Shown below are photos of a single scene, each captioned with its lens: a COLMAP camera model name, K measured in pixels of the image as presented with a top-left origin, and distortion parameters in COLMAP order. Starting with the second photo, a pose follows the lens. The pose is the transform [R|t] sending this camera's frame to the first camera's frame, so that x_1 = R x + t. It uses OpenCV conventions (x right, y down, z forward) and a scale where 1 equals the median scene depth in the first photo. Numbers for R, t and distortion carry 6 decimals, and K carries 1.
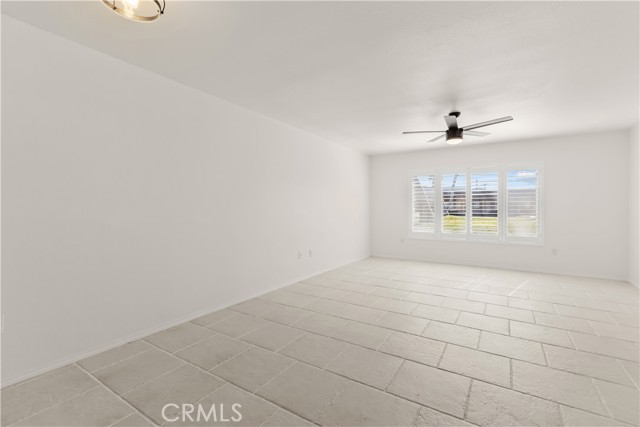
lens RADIAL K [[282.7, 0, 320.0], [0, 282.7, 213.5], [0, 0, 1]] dist [0.000637, -0.000061]
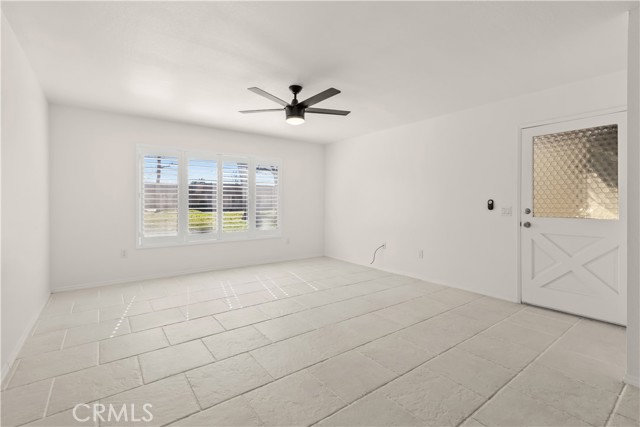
lens RADIAL K [[289.0, 0, 321.6], [0, 289.0, 206.7], [0, 0, 1]] dist [0.003967, 0.000431]
pose [[0.334045, -0.009099, 0.942513, -0.190999], [0.013519, 0.999897, 0.004861, -0.006084], [-0.942460, 0.011118, 0.334134, 0.424389]]
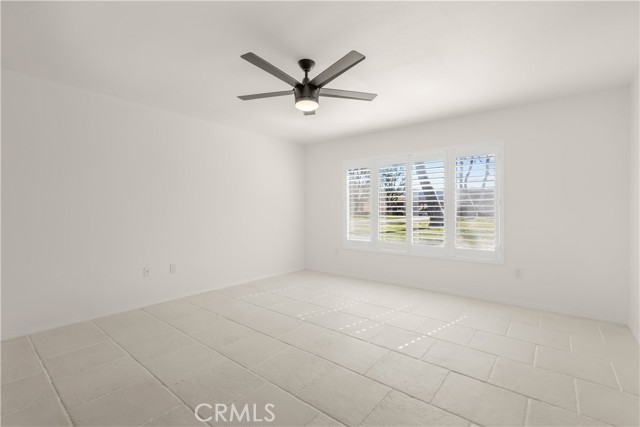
lens RADIAL K [[287.1, 0, 320.0], [0, 287.1, 213.5], [0, 0, 1]] dist [0.001959, 0.000327]
pose [[0.994281, -0.001192, -0.106792, 0.376722], [0.000221, 0.999959, -0.009107, -0.001709], [0.106798, 0.009031, 0.994240, 0.230489]]
